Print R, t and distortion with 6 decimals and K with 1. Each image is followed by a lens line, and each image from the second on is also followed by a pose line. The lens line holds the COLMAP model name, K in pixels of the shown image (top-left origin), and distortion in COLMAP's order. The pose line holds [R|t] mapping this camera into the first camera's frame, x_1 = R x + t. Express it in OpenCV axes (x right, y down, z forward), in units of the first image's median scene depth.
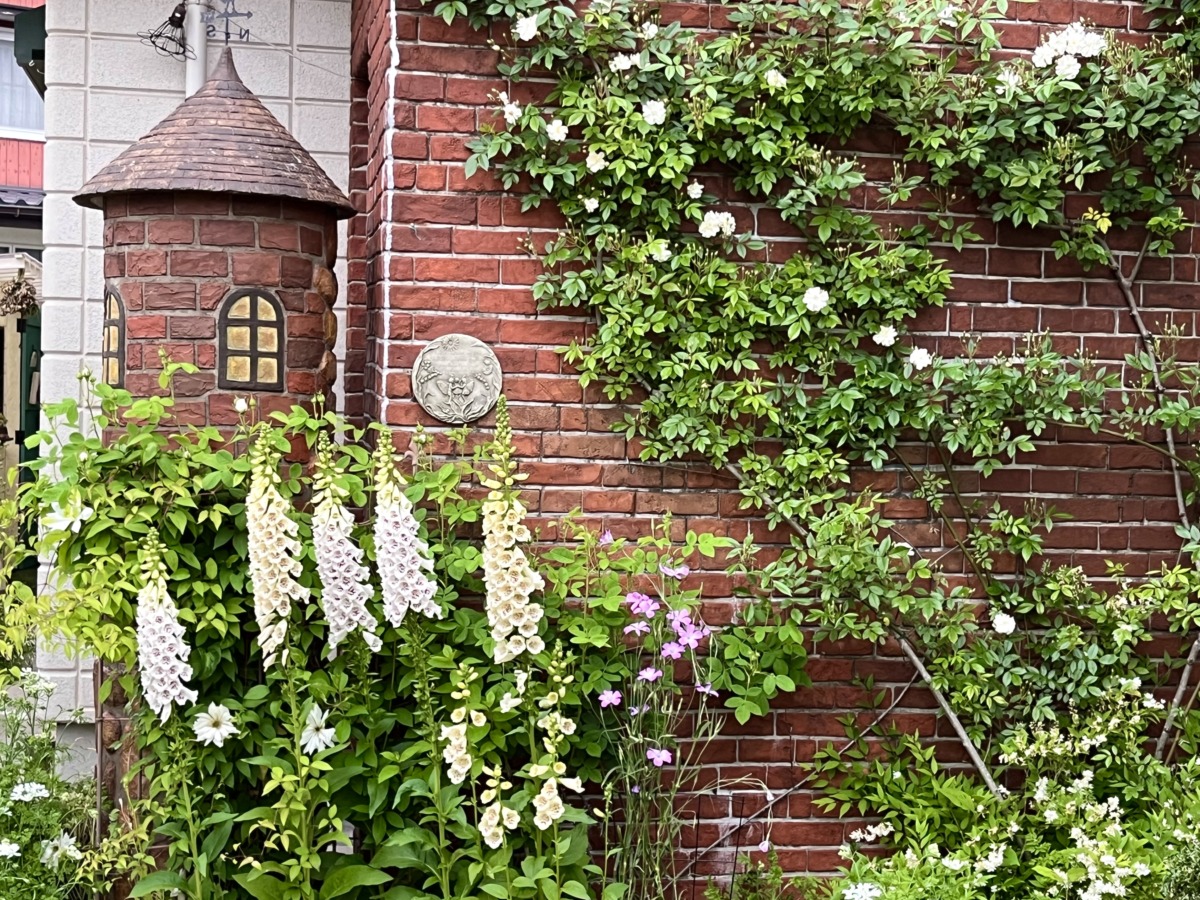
lens RADIAL K [[1852.9, 0, 600.0], [0, 1852.9, 451.2], [0, 0, 1]] dist [0.273643, 0.000000]
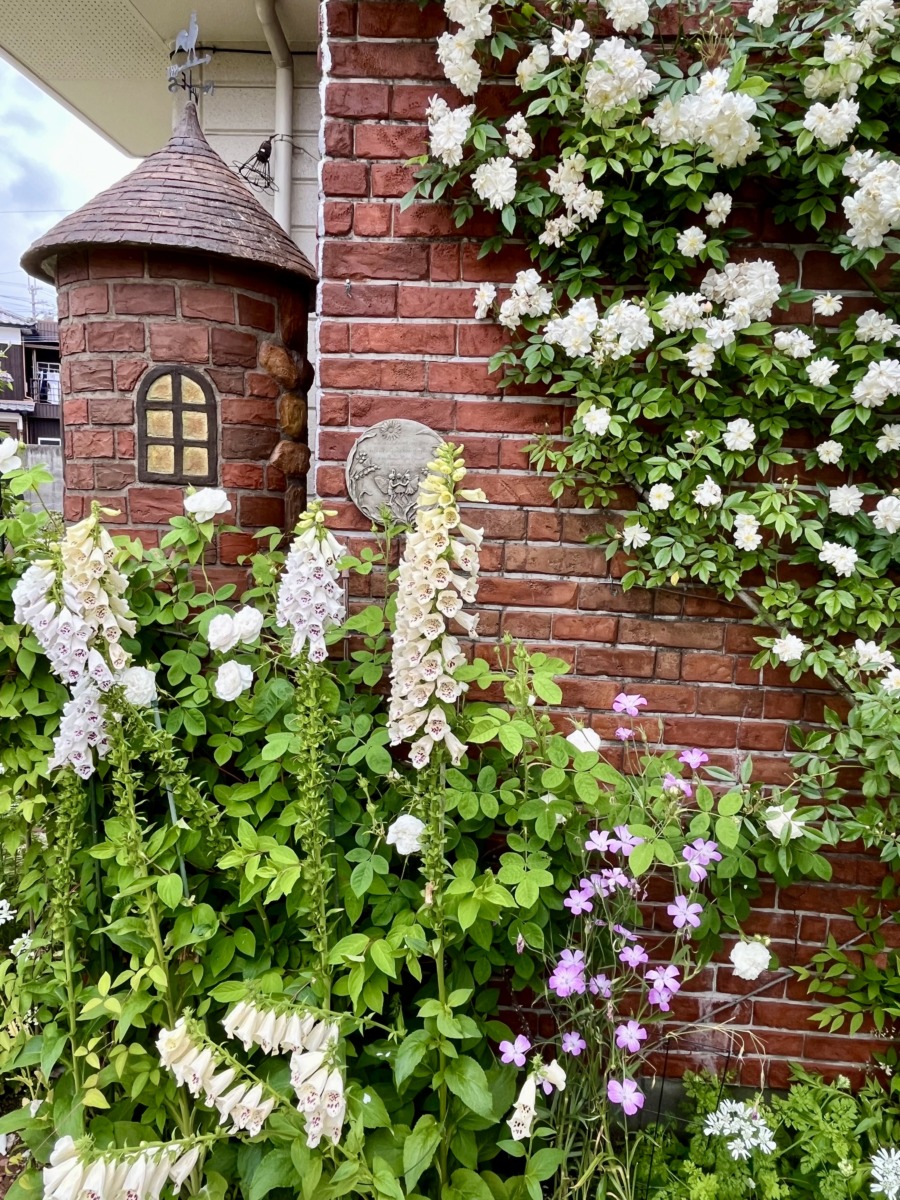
lens RADIAL K [[798.4, 0, 468.1], [0, 798.4, 595.2], [0, 0, 1]] dist [0.000739, 0.006939]
pose [[0.967360, 0.055482, -0.247258, 0.042610], [-0.024578, 0.991679, 0.126363, -0.031524], [0.252211, -0.116162, 0.960675, 0.663796]]
